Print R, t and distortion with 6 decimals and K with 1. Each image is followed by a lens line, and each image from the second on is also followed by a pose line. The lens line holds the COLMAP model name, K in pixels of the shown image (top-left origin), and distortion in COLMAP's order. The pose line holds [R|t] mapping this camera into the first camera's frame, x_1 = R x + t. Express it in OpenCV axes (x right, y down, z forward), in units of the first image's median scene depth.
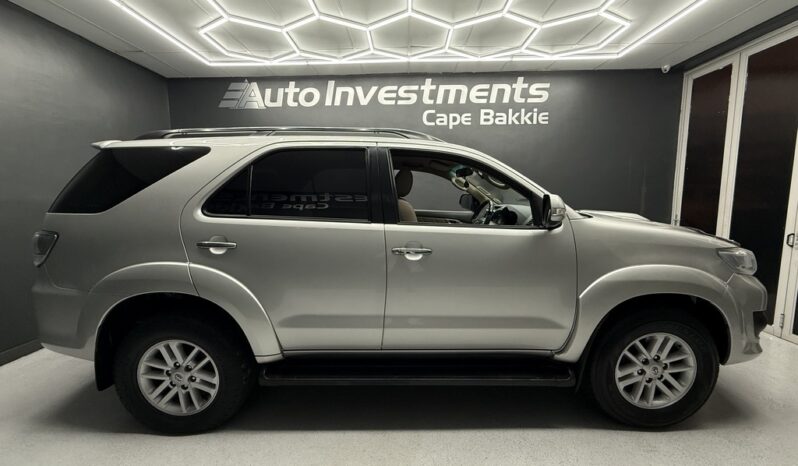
lens RADIAL K [[317.1, 0, 396.8], [0, 317.1, 232.2], [0, 0, 1]] dist [-0.000416, -0.000140]
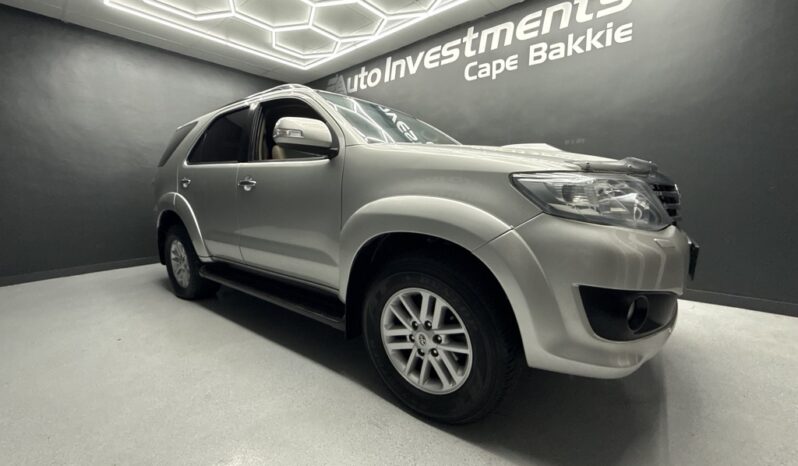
lens RADIAL K [[317.1, 0, 396.8], [0, 317.1, 232.2], [0, 0, 1]] dist [-0.000416, -0.000140]
pose [[0.793433, 0.074492, -0.604081, 0.518009], [-0.058547, 0.997221, 0.046073, 0.065196], [0.605835, -0.001188, 0.795590, 0.157522]]
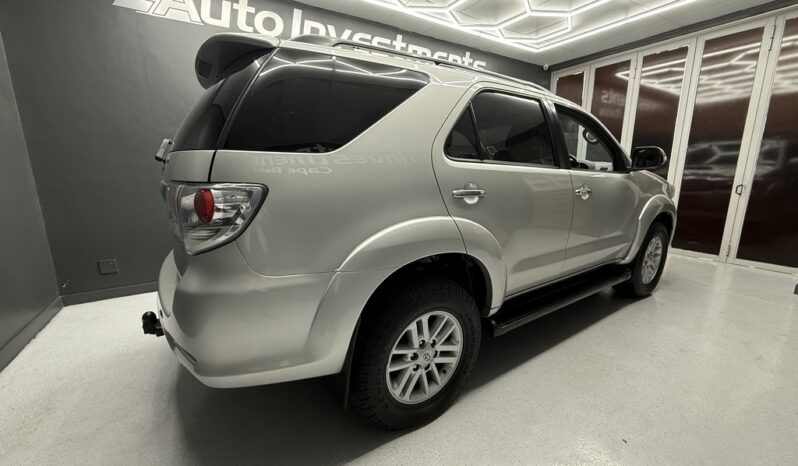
lens RADIAL K [[317.1, 0, 396.8], [0, 317.1, 232.2], [0, 0, 1]] dist [-0.000416, -0.000140]
pose [[0.831841, -0.107050, 0.544593, -0.503321], [0.058949, 0.992714, 0.105094, 0.017317], [-0.551875, -0.055318, 0.832090, 0.156862]]
